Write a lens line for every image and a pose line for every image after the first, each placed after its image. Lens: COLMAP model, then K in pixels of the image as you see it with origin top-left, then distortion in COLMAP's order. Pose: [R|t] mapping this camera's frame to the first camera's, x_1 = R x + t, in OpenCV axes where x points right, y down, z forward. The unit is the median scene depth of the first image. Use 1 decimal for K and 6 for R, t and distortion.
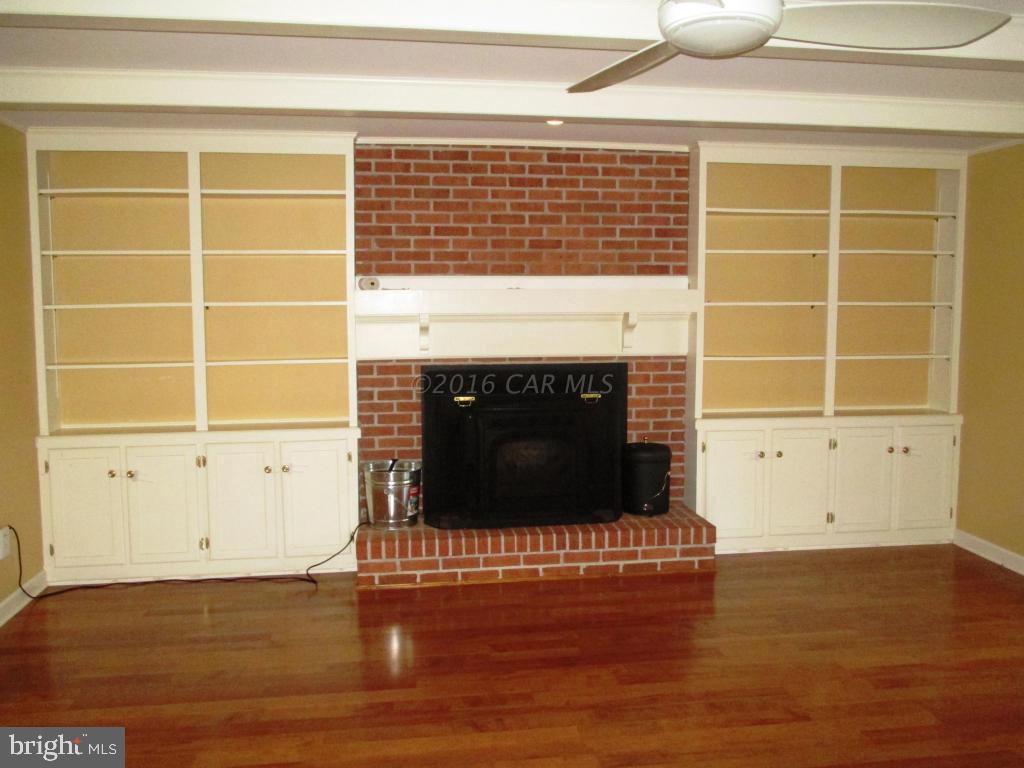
lens RADIAL K [[847.2, 0, 509.1], [0, 847.2, 372.2], [0, 0, 1]] dist [-0.013799, -0.015629]
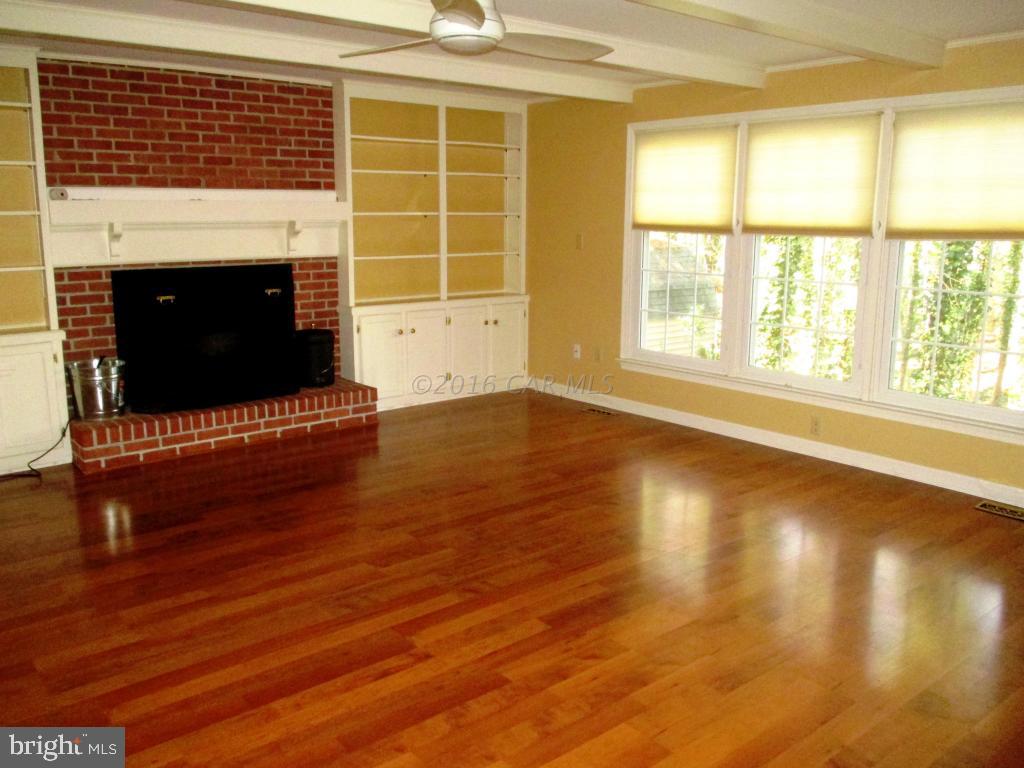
lens RADIAL K [[847.2, 0, 509.1], [0, 847.2, 372.2], [0, 0, 1]] dist [-0.013799, -0.015629]
pose [[0.854946, -0.092555, 0.510392, -0.231772], [0.039606, 0.992728, 0.113680, 0.018261], [-0.517202, -0.076976, 0.852395, -0.198747]]
